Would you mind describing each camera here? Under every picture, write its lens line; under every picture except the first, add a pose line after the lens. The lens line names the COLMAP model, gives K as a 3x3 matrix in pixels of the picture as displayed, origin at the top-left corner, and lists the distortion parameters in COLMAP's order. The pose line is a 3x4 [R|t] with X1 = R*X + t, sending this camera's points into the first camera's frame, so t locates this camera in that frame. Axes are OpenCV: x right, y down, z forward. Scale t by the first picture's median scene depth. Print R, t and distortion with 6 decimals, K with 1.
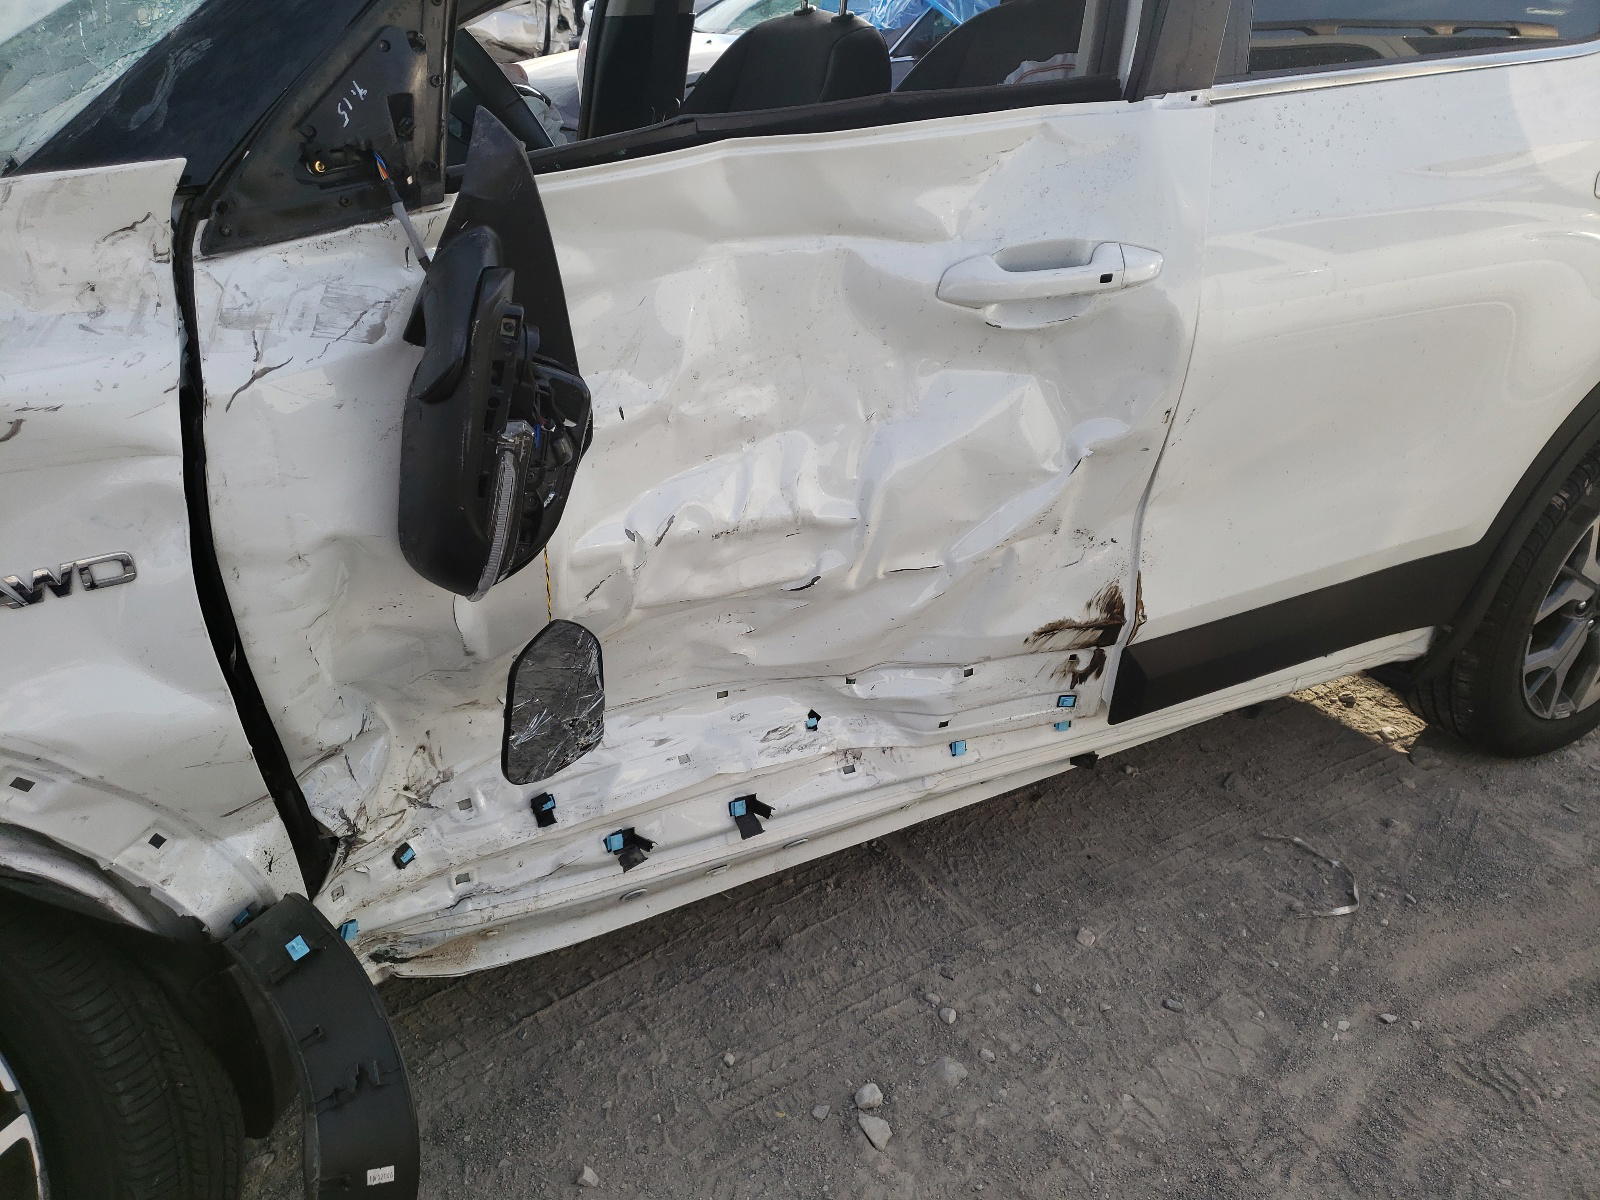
lens RADIAL K [[1265.7, 0, 800.8], [0, 1265.7, 562.8], [0, 0, 1]] dist [0.013972, 0.019779]
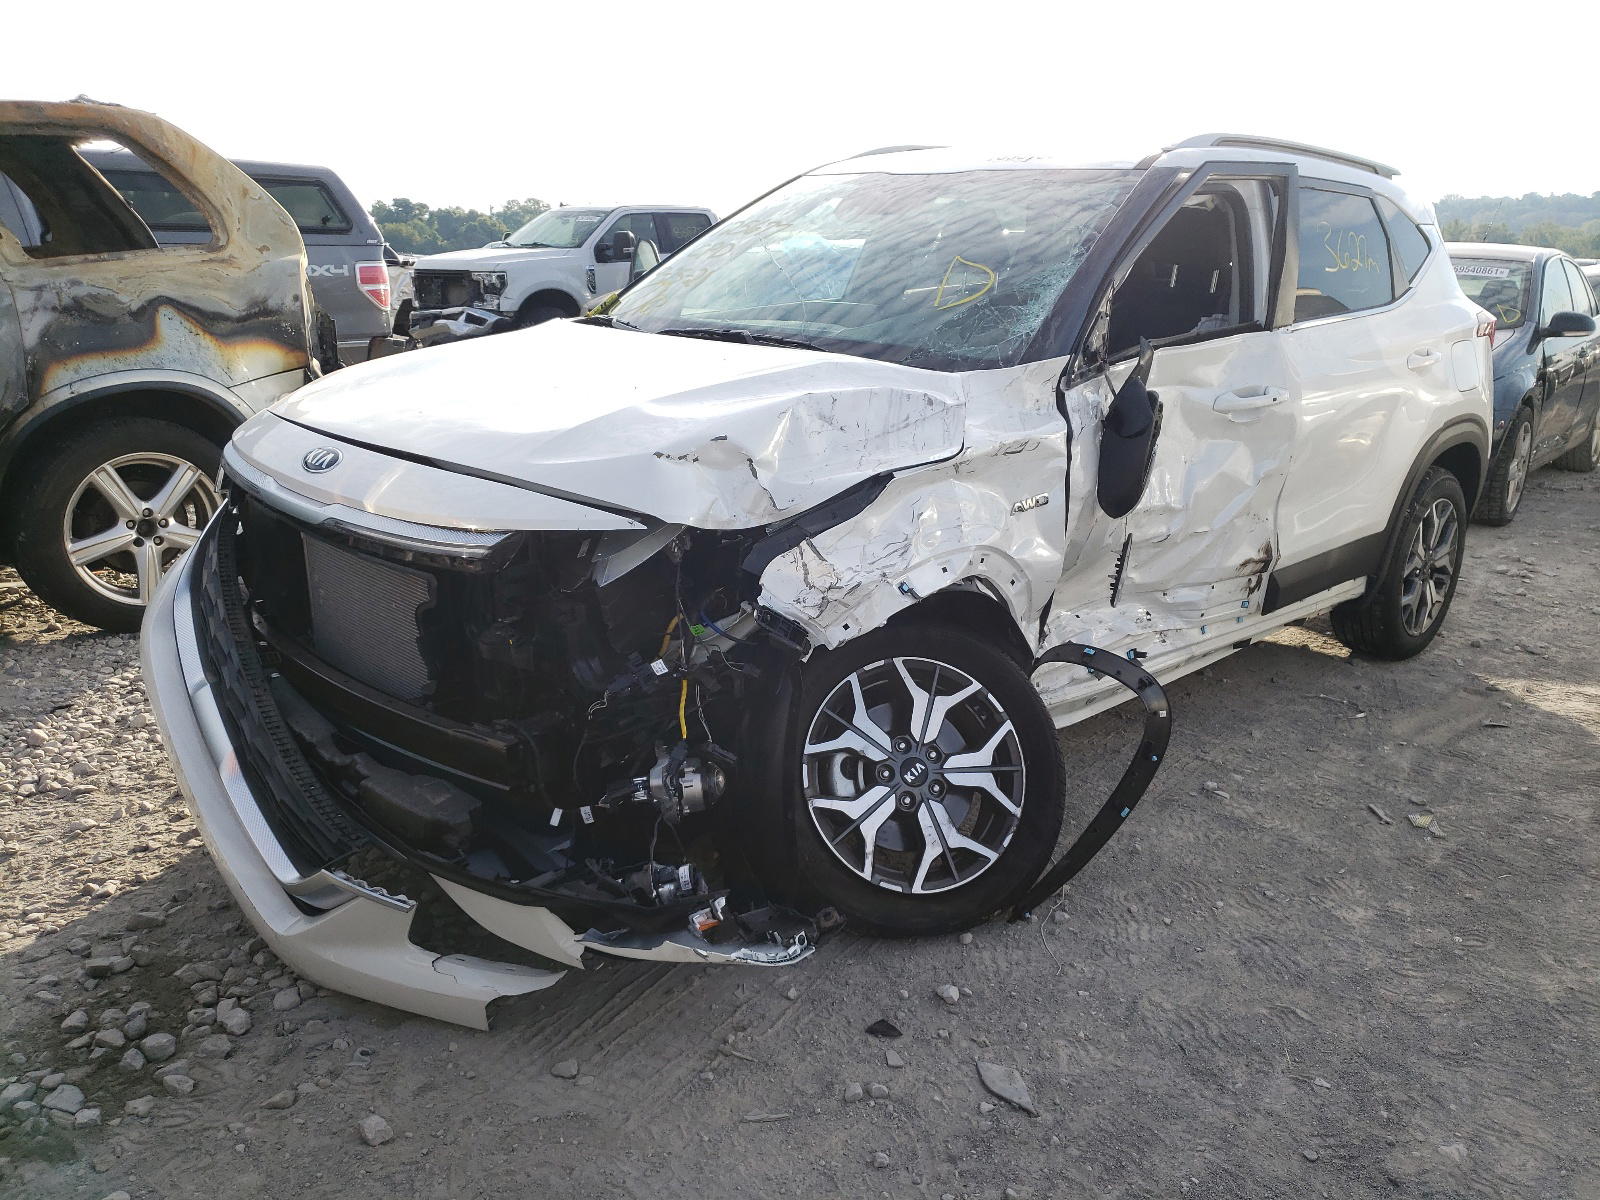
lens RADIAL K [[1265.7, 0, 800.8], [0, 1265.7, 562.8], [0, 0, 1]] dist [0.013972, 0.019779]
pose [[0.969190, -0.074193, 0.234874, -1.052197], [0.117424, 0.977398, -0.175797, 0.344862], [-0.216522, 0.197961, 0.955997, -0.916169]]
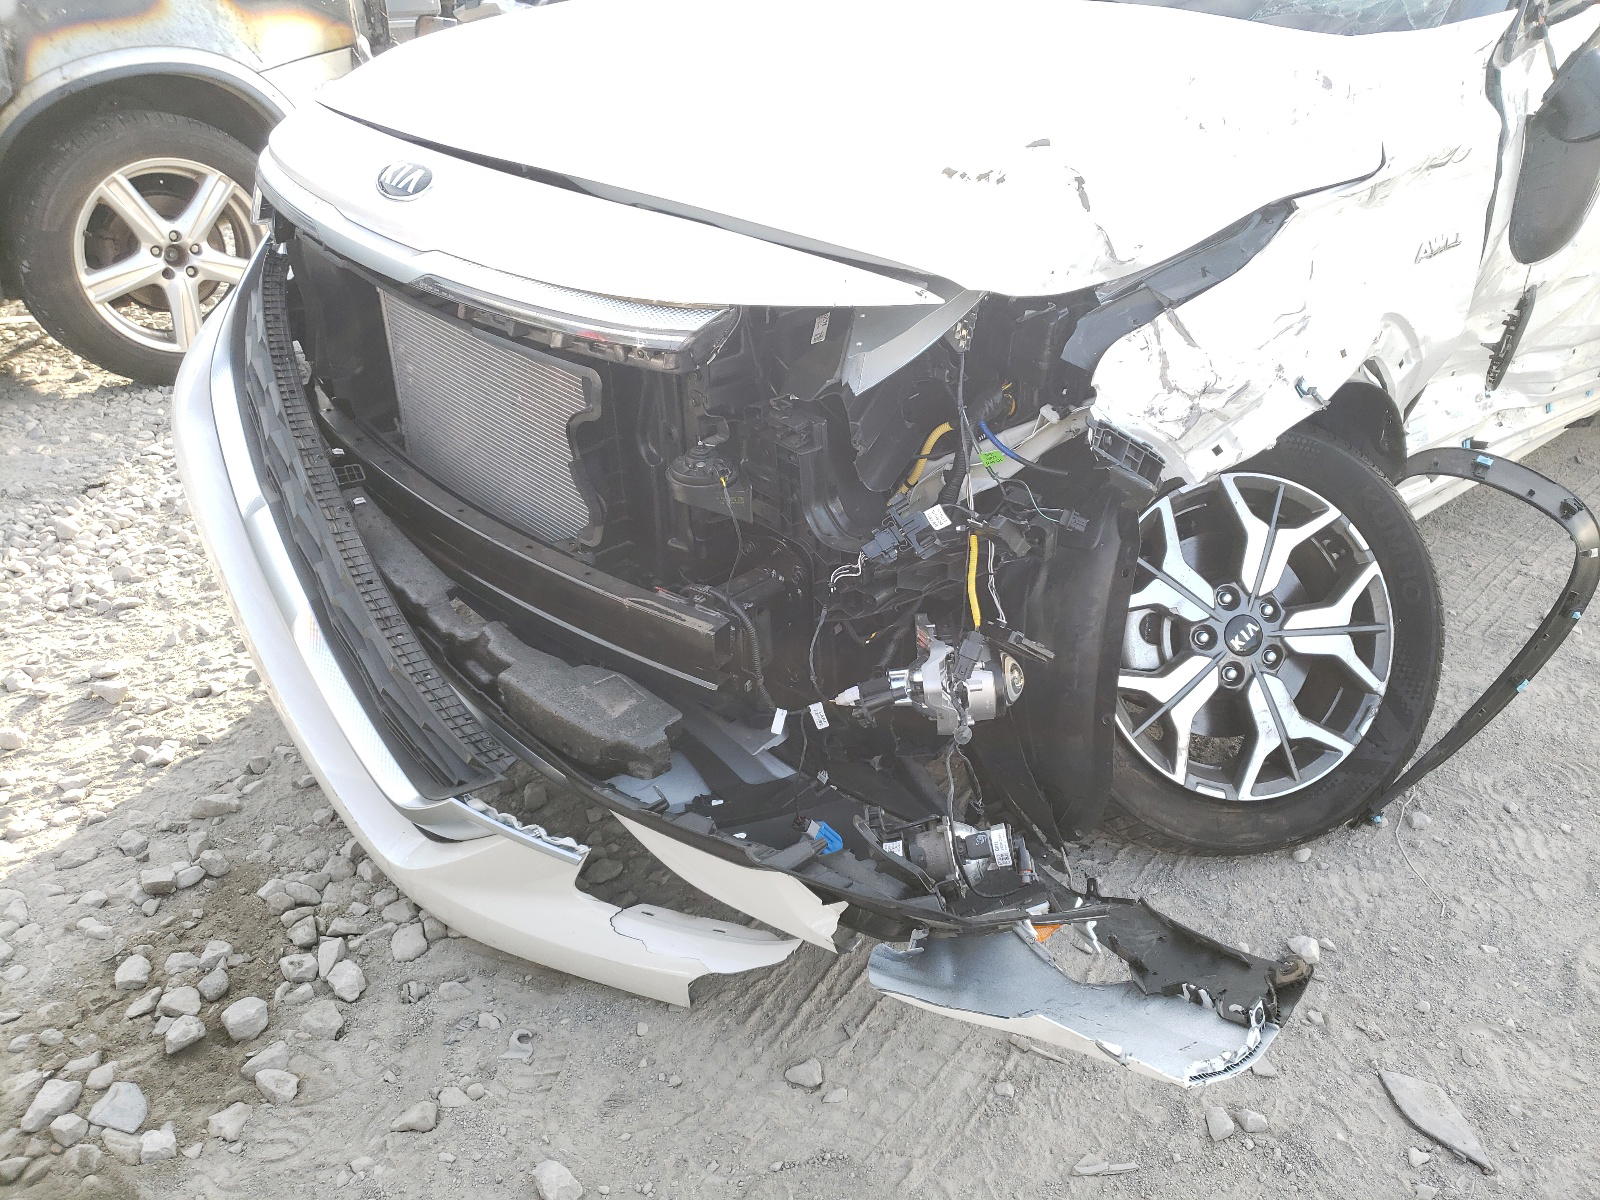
lens RADIAL K [[1265.7, 0, 800.8], [0, 1265.7, 562.8], [0, 0, 1]] dist [0.013972, 0.019779]
pose [[0.978573, -0.110255, 0.173894, -1.142297], [0.104572, 0.993649, 0.041540, 0.184236], [-0.177370, -0.022466, 0.983888, -0.419266]]
